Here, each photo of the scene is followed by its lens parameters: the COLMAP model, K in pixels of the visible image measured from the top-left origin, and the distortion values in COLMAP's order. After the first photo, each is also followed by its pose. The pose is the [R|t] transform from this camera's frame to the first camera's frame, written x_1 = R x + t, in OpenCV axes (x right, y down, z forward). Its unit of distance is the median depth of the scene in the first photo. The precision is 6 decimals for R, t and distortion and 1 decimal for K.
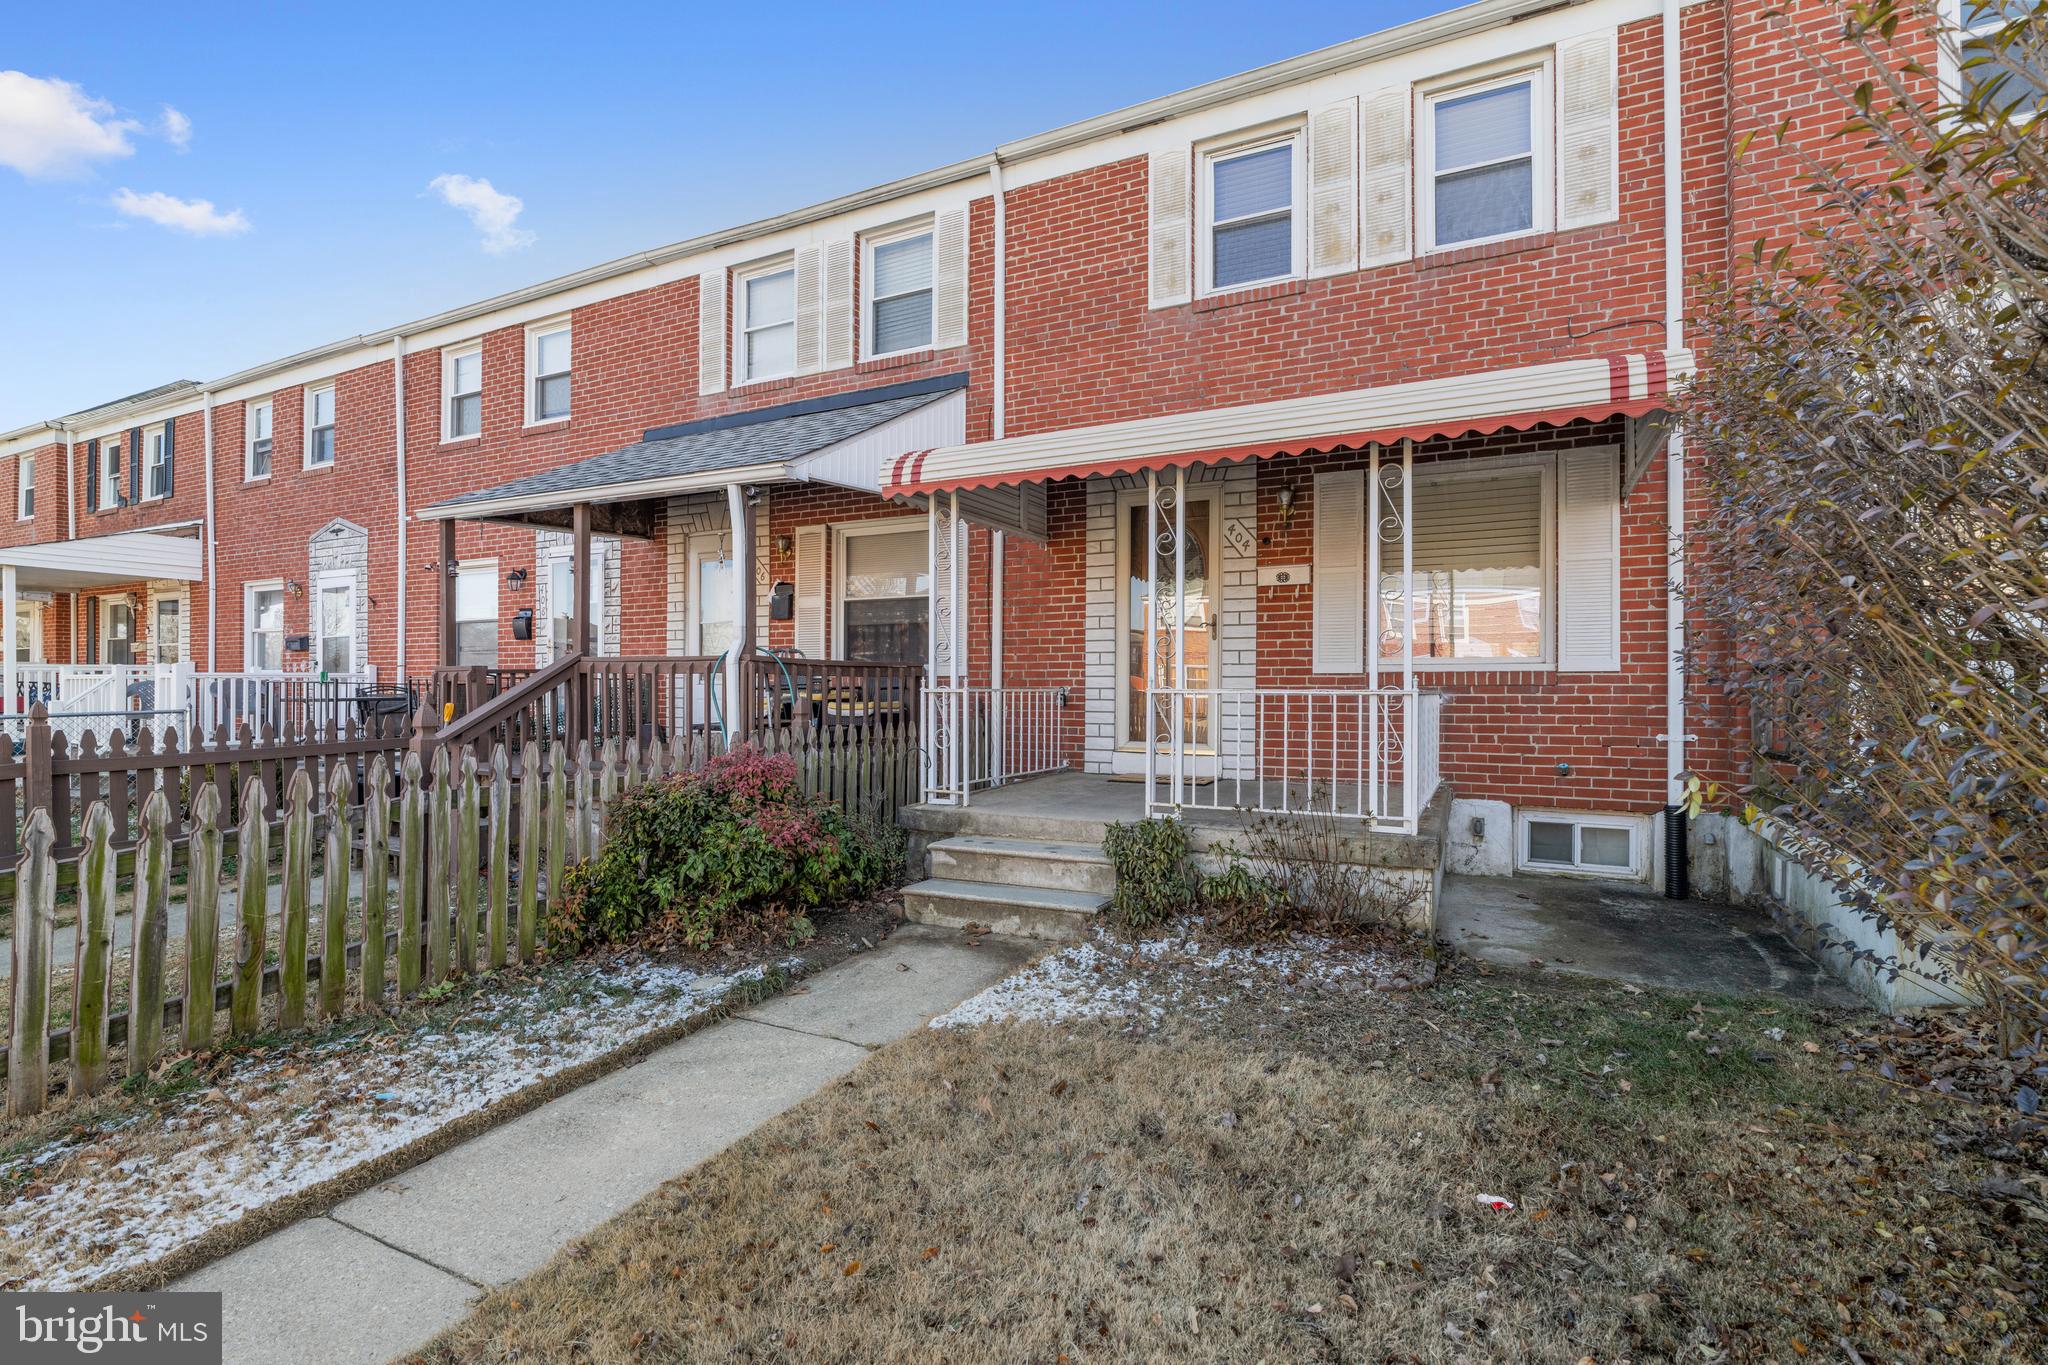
lens RADIAL K [[945.4, 0, 1032.1], [0, 945.4, 684.7], [0, 0, 1]] dist [-0.002321, 0.001020]
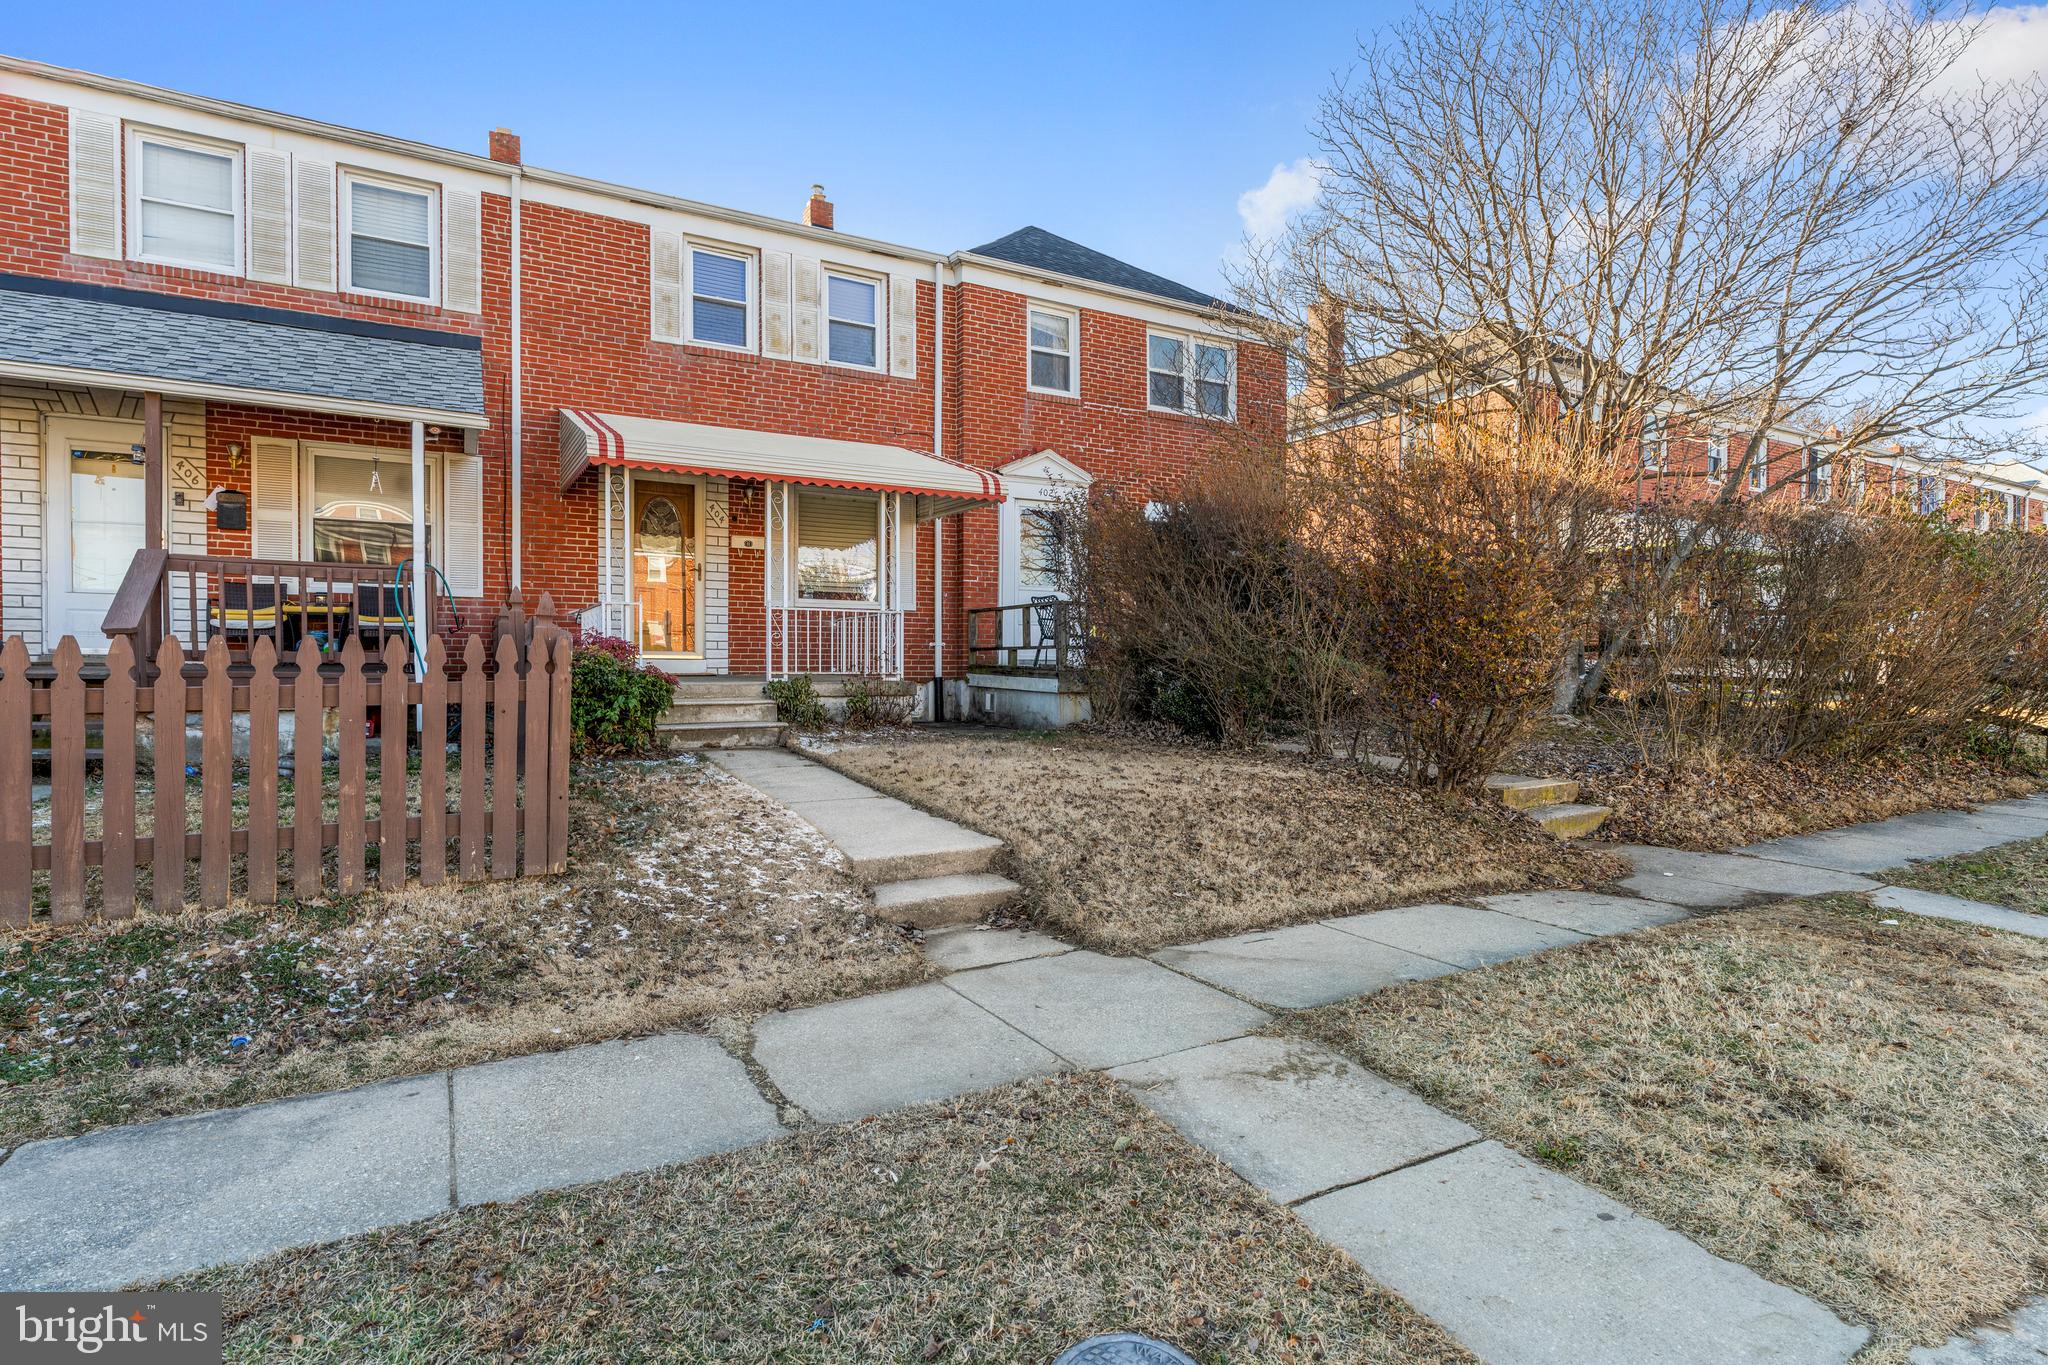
lens RADIAL K [[1009.5, 0, 1031.0], [0, 1009.5, 684.1], [0, 0, 1]] dist [0.002180, 0.000455]
pose [[0.551146, -0.016281, 0.834250, -0.951857], [-0.006517, 0.999695, 0.023816, 0.081966], [-0.834383, -0.018563, 0.550872, -0.343016]]
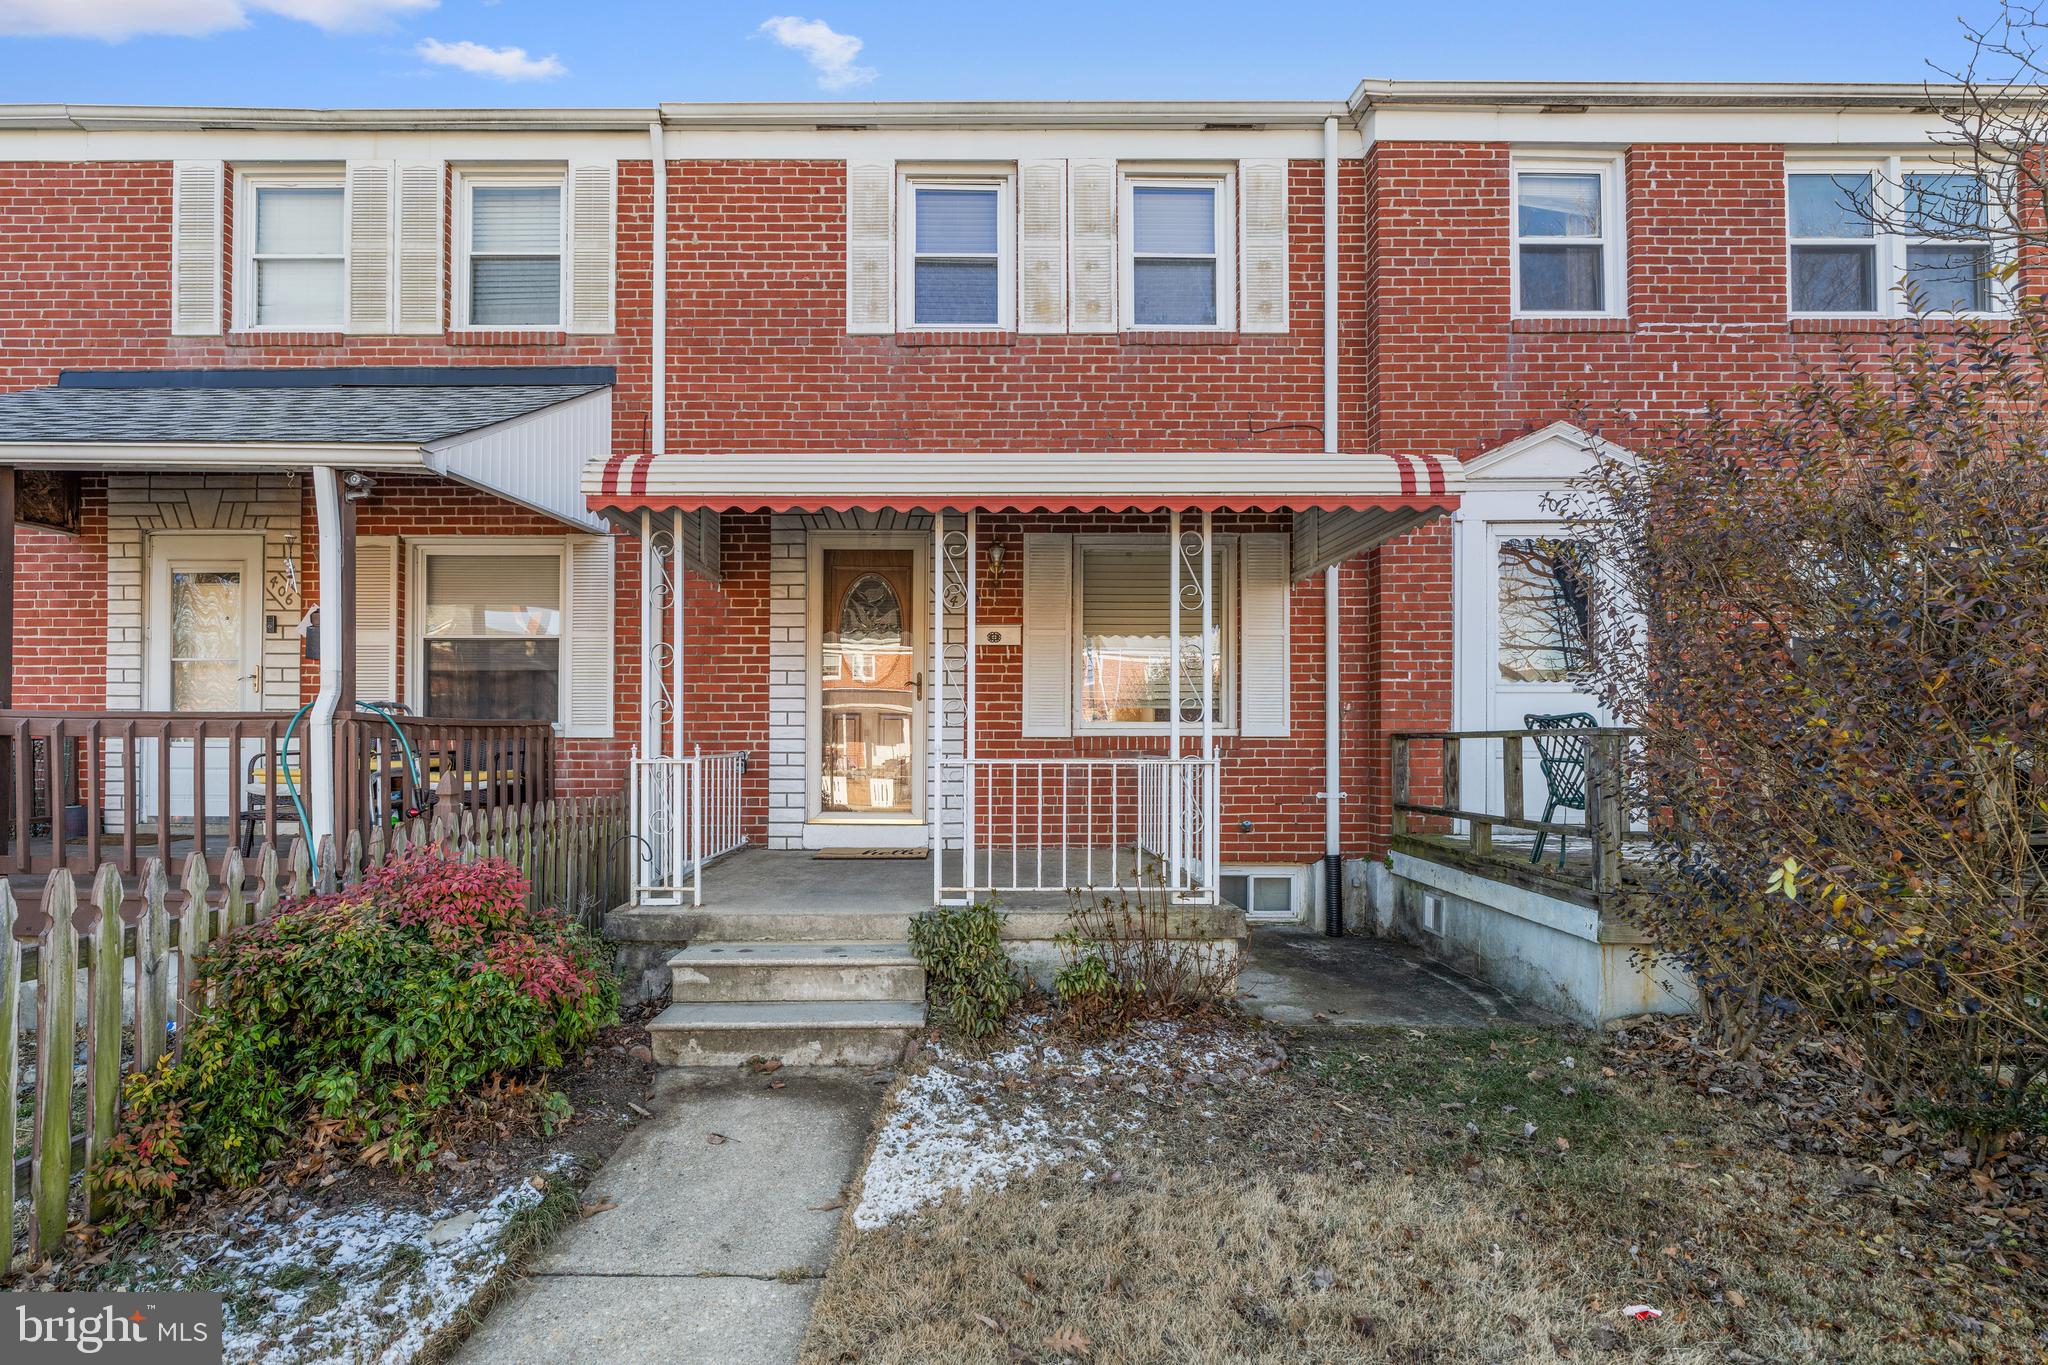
lens RADIAL K [[943.4, 0, 982.0], [0, 943.4, 735.6], [0, 0, 1]] dist [-0.005564, 0.002376]
pose [[0.891943, 0.001221, 0.452146, -0.195699], [-0.000888, 0.999999, -0.000947, -0.013563], [-0.452147, 0.000443, 0.891943, 0.162134]]
